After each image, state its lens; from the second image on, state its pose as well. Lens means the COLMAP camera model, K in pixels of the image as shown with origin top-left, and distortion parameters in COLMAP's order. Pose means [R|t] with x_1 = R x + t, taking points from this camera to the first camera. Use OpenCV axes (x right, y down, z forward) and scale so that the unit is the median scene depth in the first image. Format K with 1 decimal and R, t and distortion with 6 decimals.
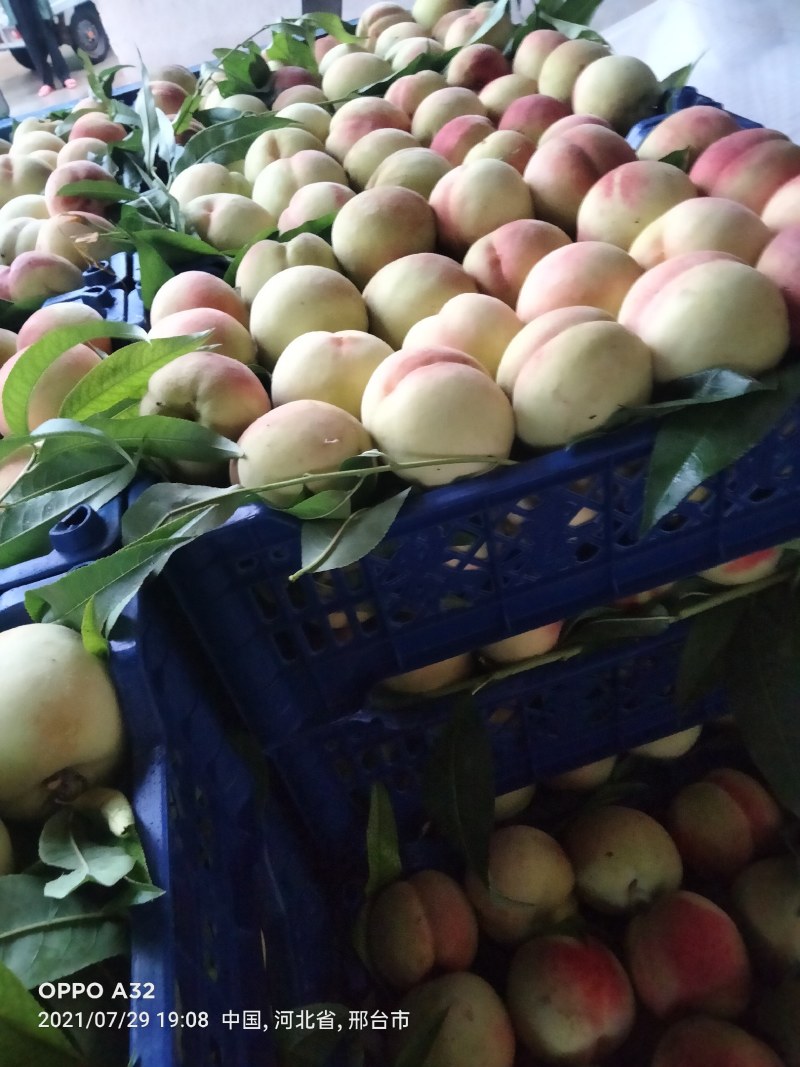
lens RADIAL K [[813.6, 0, 400.0], [0, 813.6, 533.5], [0, 0, 1]] dist [0.023558, 0.001923]
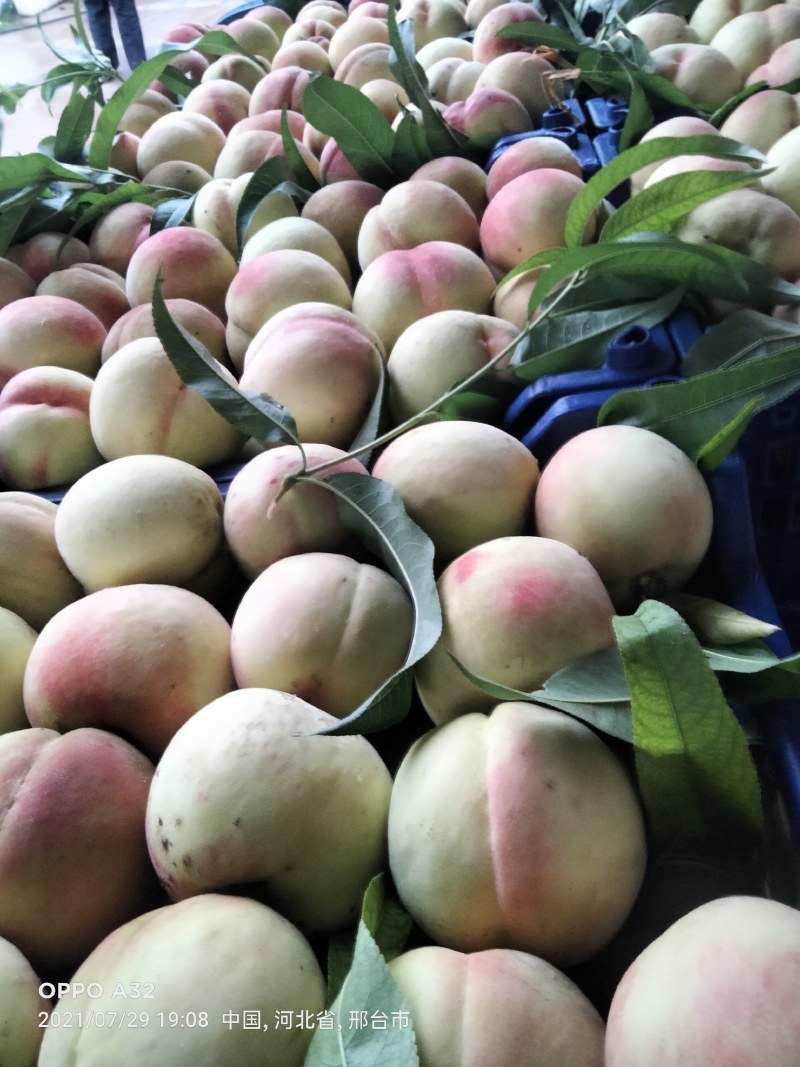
lens RADIAL K [[813.6, 0, 400.0], [0, 813.6, 533.5], [0, 0, 1]] dist [0.023558, 0.001923]
pose [[0.959833, 0.206294, -0.190167, -0.380341], [-0.188421, 0.976143, 0.107902, 0.140927], [0.207890, -0.067737, 0.975804, -0.031751]]
